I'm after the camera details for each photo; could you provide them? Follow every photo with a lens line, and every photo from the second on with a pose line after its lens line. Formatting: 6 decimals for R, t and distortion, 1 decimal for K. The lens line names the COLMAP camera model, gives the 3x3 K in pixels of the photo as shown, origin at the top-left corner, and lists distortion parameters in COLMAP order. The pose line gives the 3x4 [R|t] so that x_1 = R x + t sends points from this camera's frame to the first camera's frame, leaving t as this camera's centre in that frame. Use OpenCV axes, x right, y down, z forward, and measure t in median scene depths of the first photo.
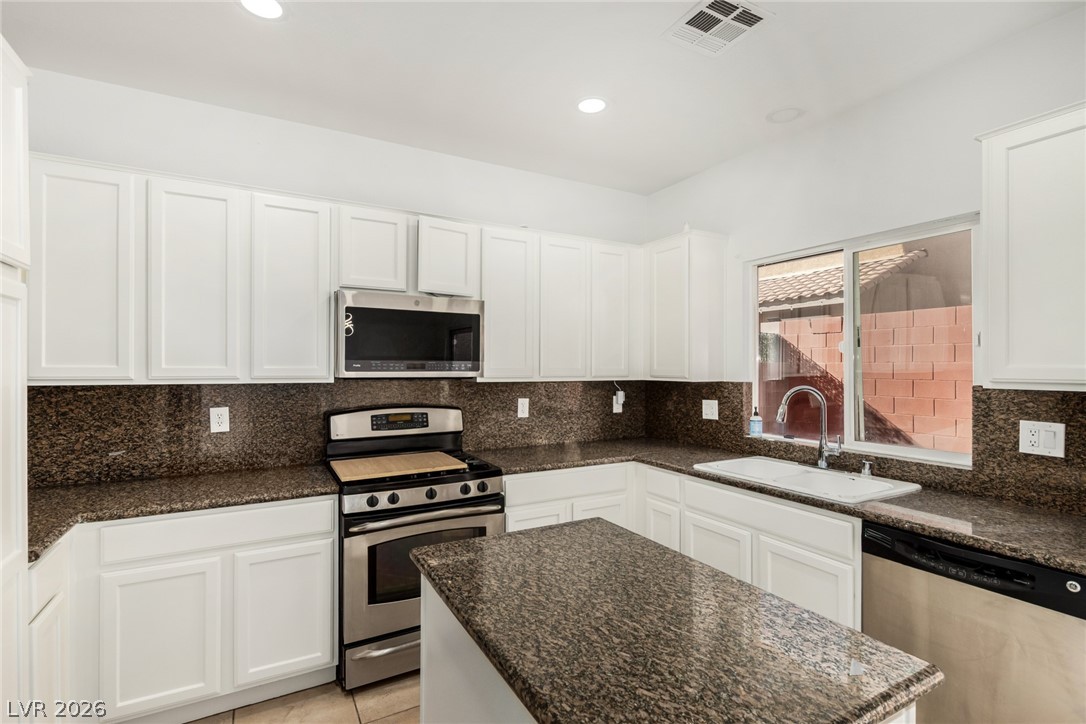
lens RADIAL K [[503.1, 0, 548.5], [0, 503.1, 363.7], [0, 0, 1]] dist [0.001493, -0.000685]
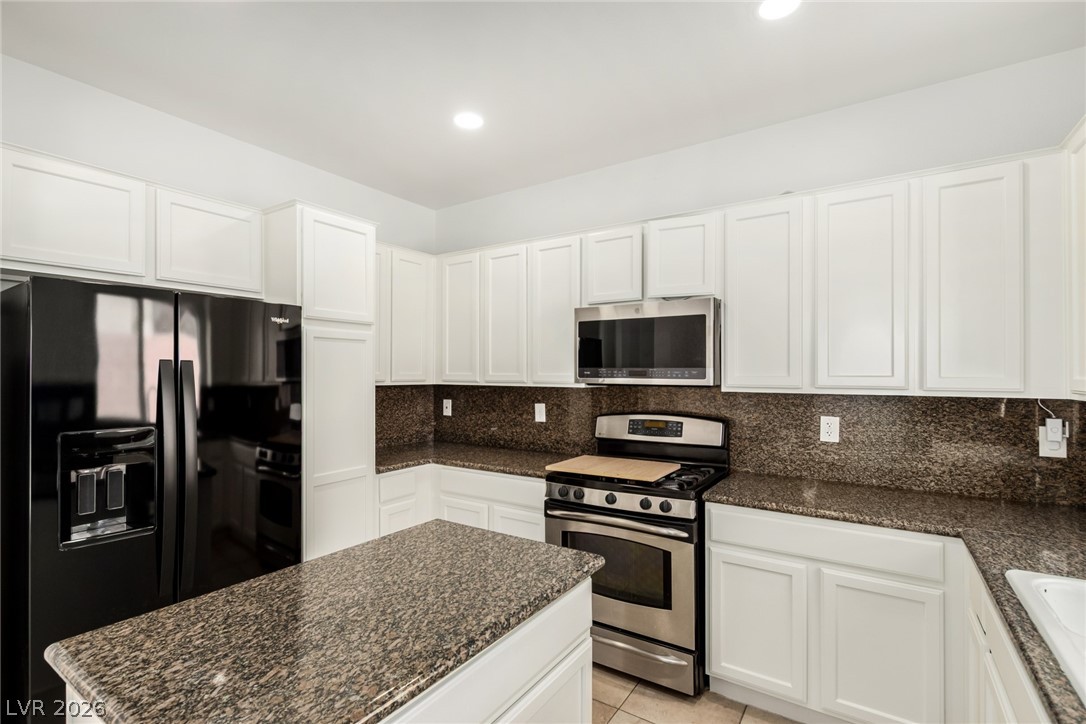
lens RADIAL K [[503.1, 0, 542.6], [0, 503.1, 363.4], [0, 0, 1]] dist [0.001493, -0.000685]
pose [[0.459923, -0.018870, -0.887758, 0.549696], [0.004280, 0.999810, -0.019035, 0.004171], [0.887948, 0.004955, 0.459917, 0.372588]]
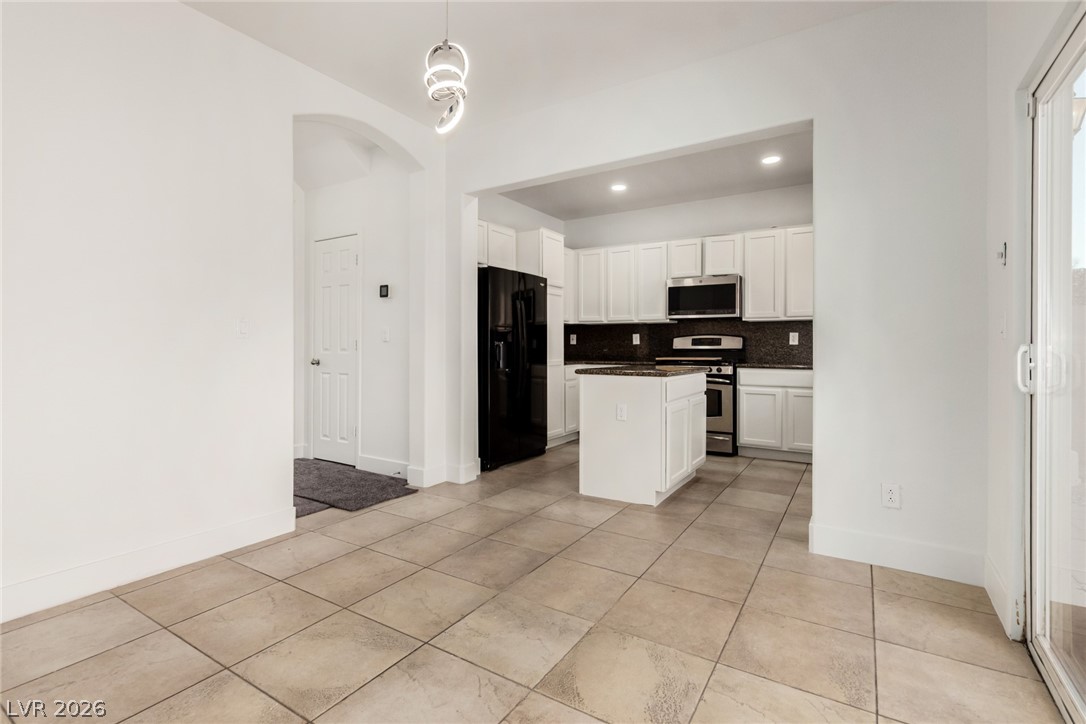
lens RADIAL K [[503.1, 0, 545.9], [0, 503.1, 337.1], [0, 0, 1]] dist [0.001493, -0.000685]
pose [[0.485542, -0.018573, -0.874016, 1.225954], [0.001528, 0.999791, -0.020397, 0.147520], [0.874212, 0.008568, 0.485469, -0.542857]]
